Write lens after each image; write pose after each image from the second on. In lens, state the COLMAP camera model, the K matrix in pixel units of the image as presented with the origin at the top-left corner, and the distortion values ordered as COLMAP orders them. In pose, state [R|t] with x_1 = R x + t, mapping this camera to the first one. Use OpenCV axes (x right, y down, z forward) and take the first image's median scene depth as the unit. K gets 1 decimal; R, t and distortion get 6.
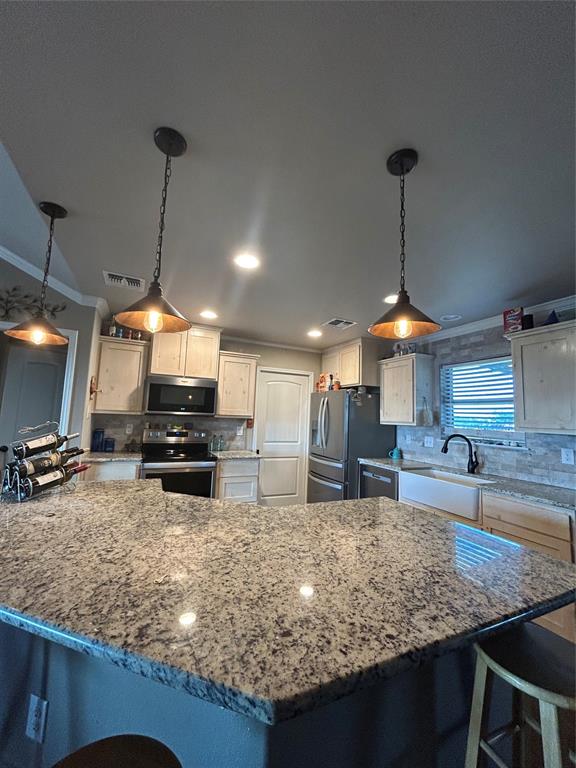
lens RADIAL K [[314.3, 0, 288.8], [0, 314.3, 382.1], [0, 0, 1]] dist [0.000531, 0.000664]
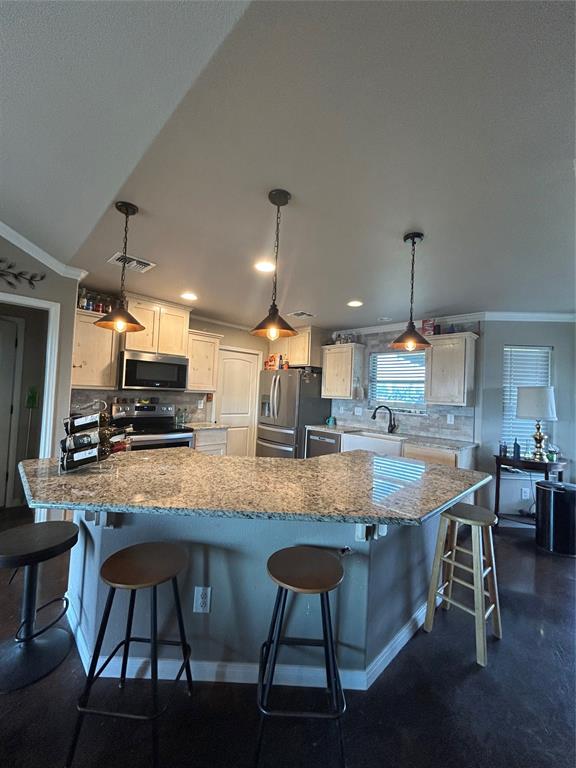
lens RADIAL K [[314.3, 0, 288.8], [0, 314.3, 382.1], [0, 0, 1]] dist [0.000531, 0.000664]
pose [[0.943699, 0.013630, 0.330524, -0.265921], [-0.043545, 0.995575, 0.083272, -0.028209], [-0.327926, -0.092976, 0.940117, -0.125674]]
